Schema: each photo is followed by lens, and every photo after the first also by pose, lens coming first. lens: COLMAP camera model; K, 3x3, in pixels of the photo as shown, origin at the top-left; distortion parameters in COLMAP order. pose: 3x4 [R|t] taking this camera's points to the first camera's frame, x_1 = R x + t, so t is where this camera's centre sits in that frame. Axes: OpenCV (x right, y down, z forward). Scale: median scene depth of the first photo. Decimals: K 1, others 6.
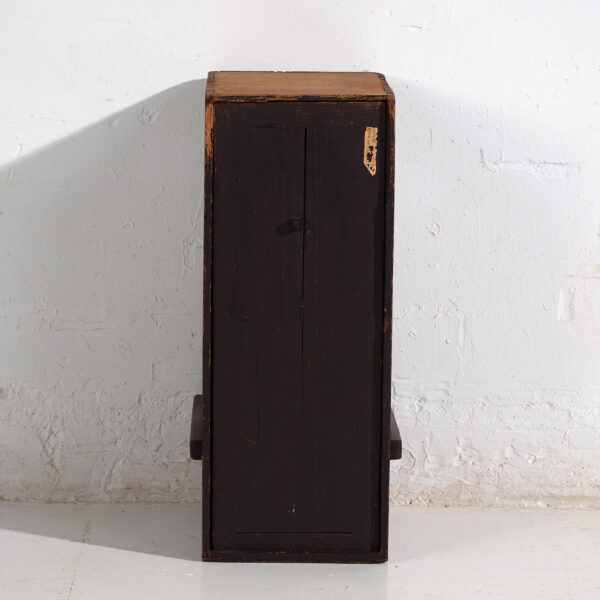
lens RADIAL K [[1880.6, 0, 300.0], [0, 1880.6, 300.0], [0, 0, 1]] dist [-0.033533, 0.481248]
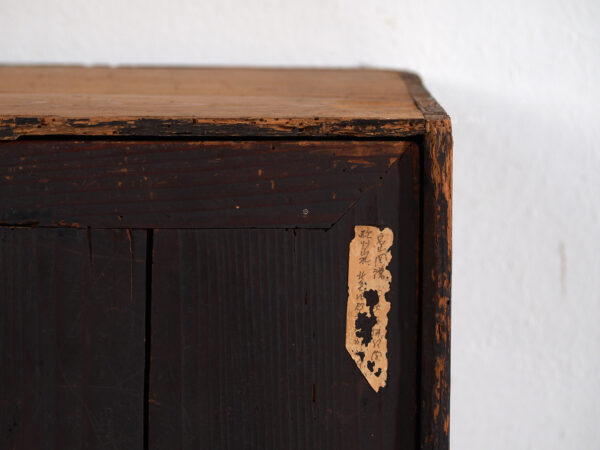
lens RADIAL K [[3685.6, 0, 300.0], [0, 3685.6, 225.0], [0, 0, 1]] dist [-0.655339, 2.880539]
pose [[0.999962, 0.004320, 0.007518, 0.018760], [-0.003532, 0.994800, -0.101790, -0.027984], [-0.007918, 0.101760, 0.994777, 0.356523]]
